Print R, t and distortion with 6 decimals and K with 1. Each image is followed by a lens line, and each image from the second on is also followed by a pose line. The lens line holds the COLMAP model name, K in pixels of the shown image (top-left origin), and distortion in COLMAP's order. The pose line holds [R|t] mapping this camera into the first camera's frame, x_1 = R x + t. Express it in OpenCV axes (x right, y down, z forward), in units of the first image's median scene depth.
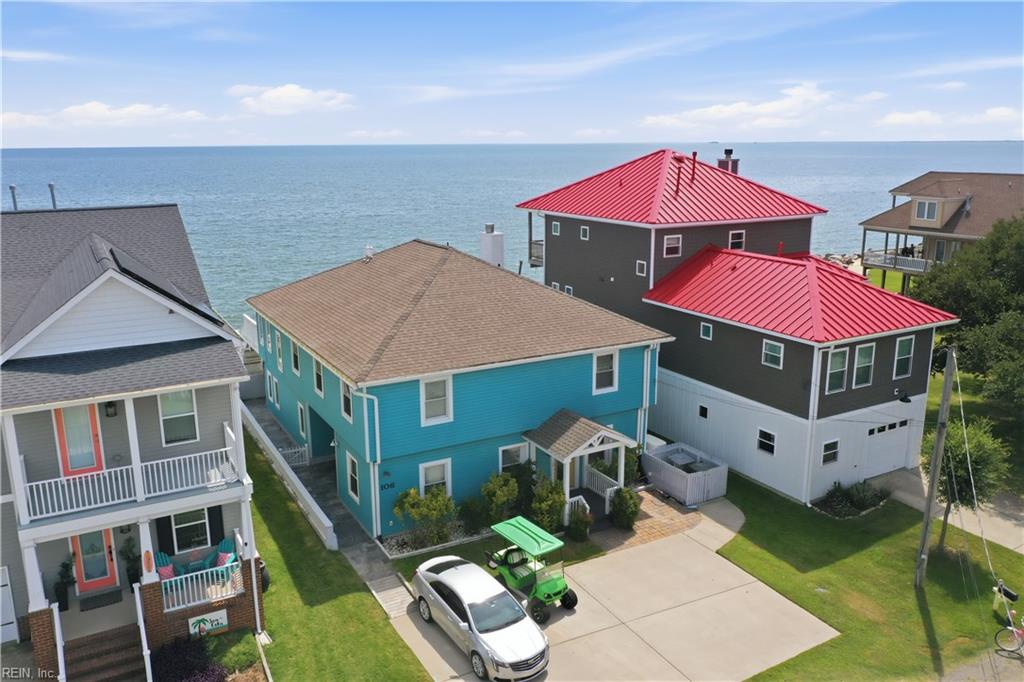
lens RADIAL K [[803.0, 0, 509.0], [0, 803.0, 337.3], [0, 0, 1]] dist [-0.008171, -0.004618]
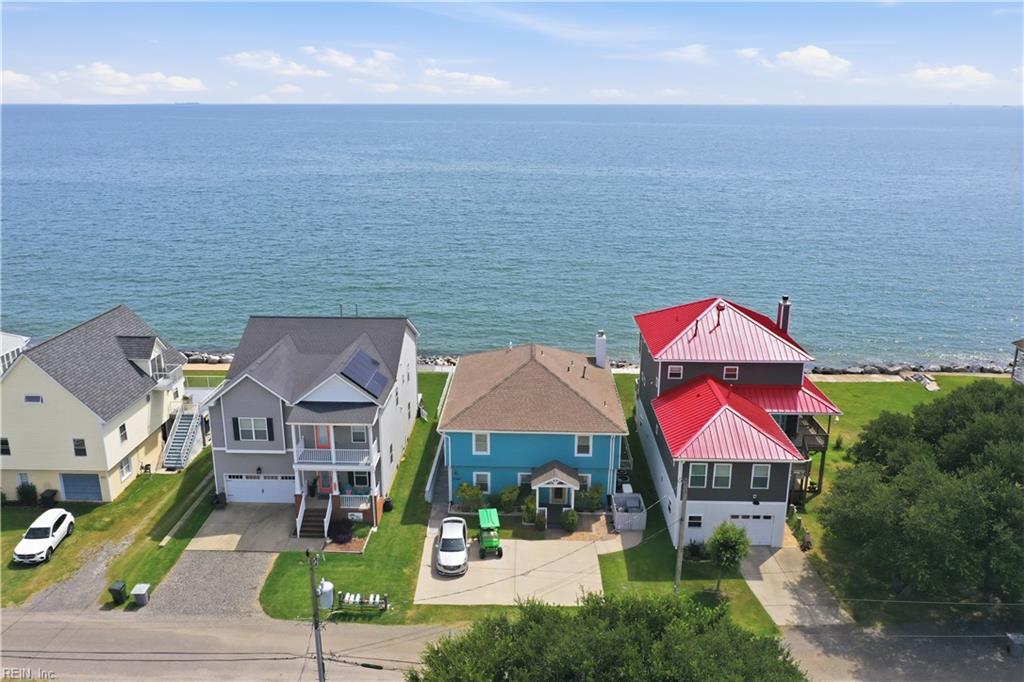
lens RADIAL K [[803.0, 0, 506.6], [0, 803.0, 338.6], [0, 0, 1]] dist [-0.008171, -0.004618]
pose [[0.855400, 0.152965, -0.494867, 0.902236], [-0.127657, 0.988187, 0.084790, -0.353605], [0.501991, -0.009356, 0.864822, -0.700279]]
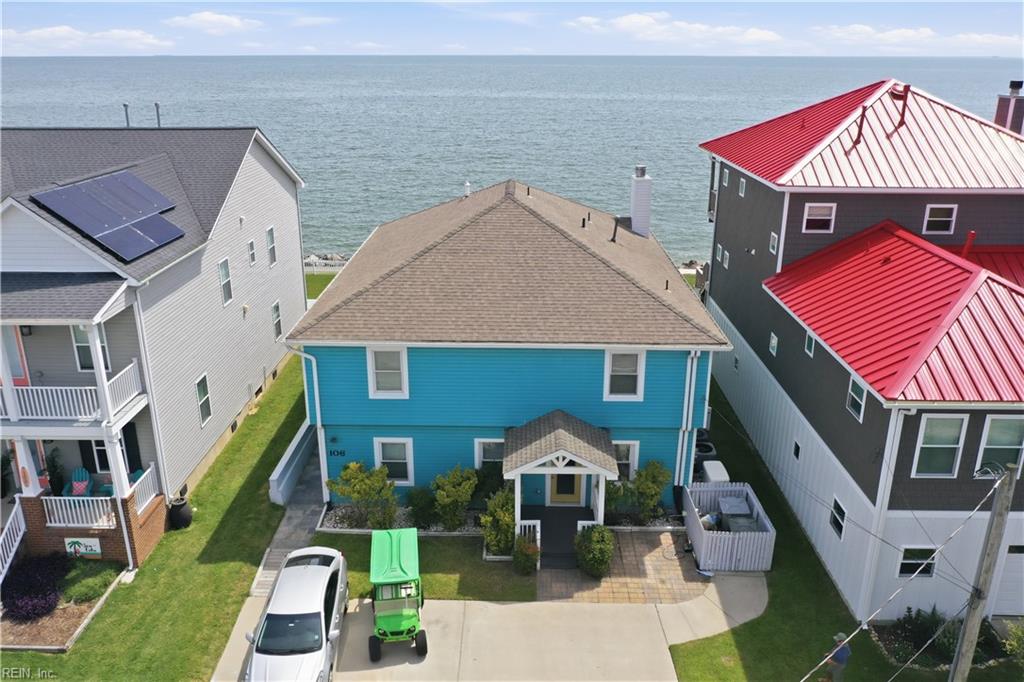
lens RADIAL K [[803.0, 0, 510.0], [0, 803.0, 334.0], [0, 0, 1]] dist [-0.008171, -0.004618]
pose [[0.864121, 0.172465, -0.472811, 0.420617], [-0.124738, 0.983532, 0.130785, -0.091754], [0.487581, -0.054037, 0.871404, 0.294177]]
